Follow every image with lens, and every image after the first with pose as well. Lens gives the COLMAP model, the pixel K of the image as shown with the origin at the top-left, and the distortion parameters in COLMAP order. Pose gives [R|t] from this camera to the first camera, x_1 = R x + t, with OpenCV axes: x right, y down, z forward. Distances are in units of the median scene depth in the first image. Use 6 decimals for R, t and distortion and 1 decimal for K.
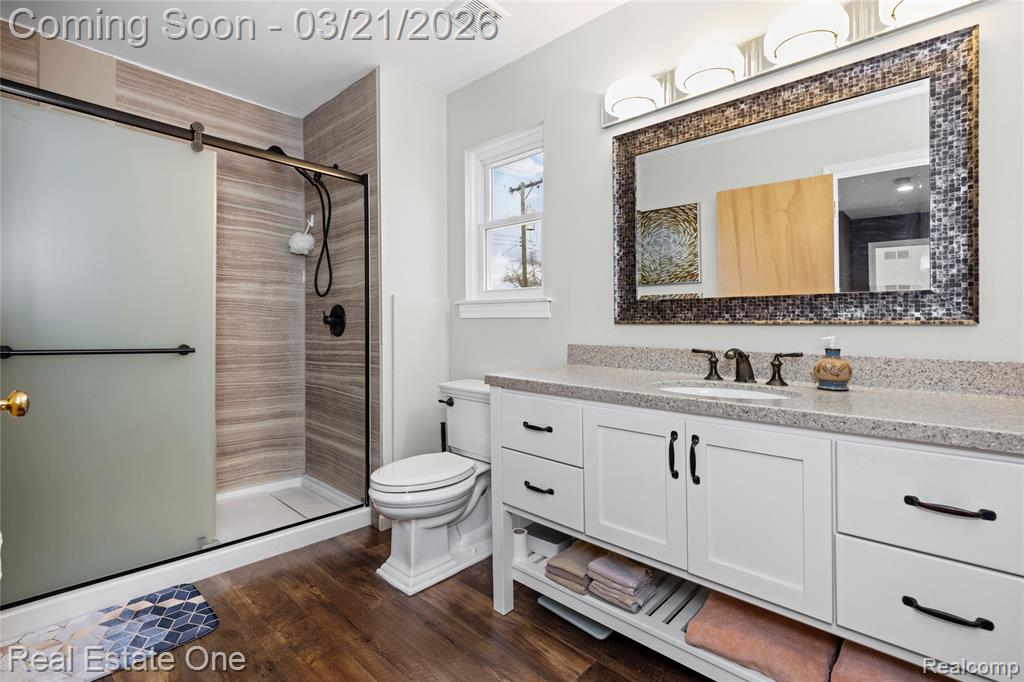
lens RADIAL K [[468.9, 0, 512.0], [0, 468.9, 341.0], [0, 0, 1]] dist [0.000145, 0.000037]
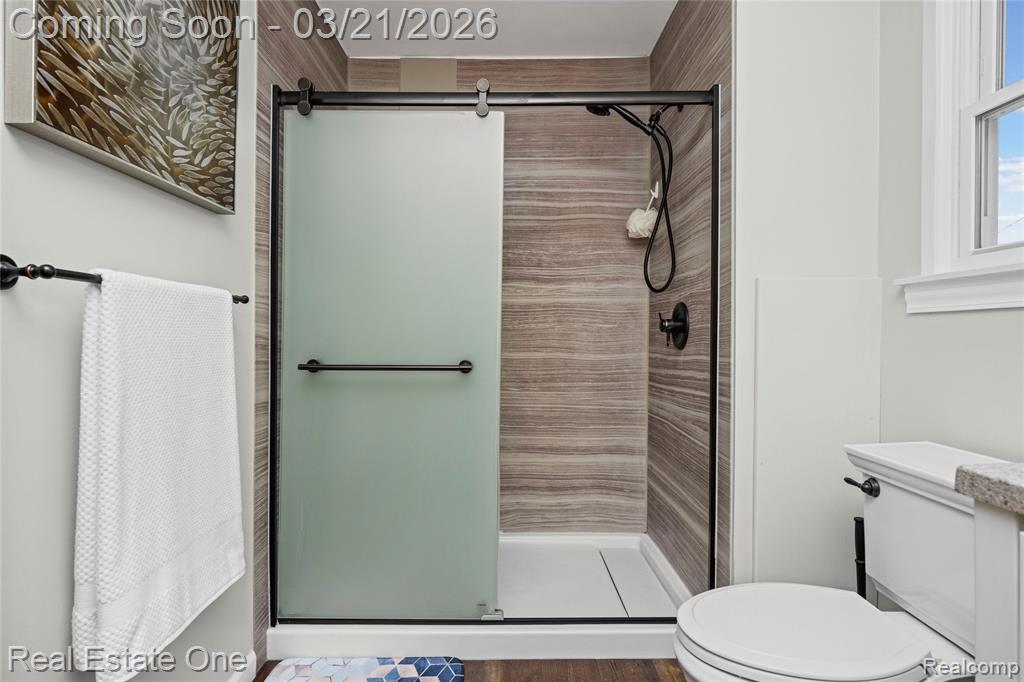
lens RADIAL K [[507.4, 0, 510.3], [0, 507.4, 353.7], [0, 0, 1]] dist [0.002304, -0.000034]
pose [[0.685626, 0.010711, -0.727876, -0.005843], [-0.006514, 0.999942, 0.008578, -0.008086], [0.727925, -0.001140, 0.685656, 0.313430]]
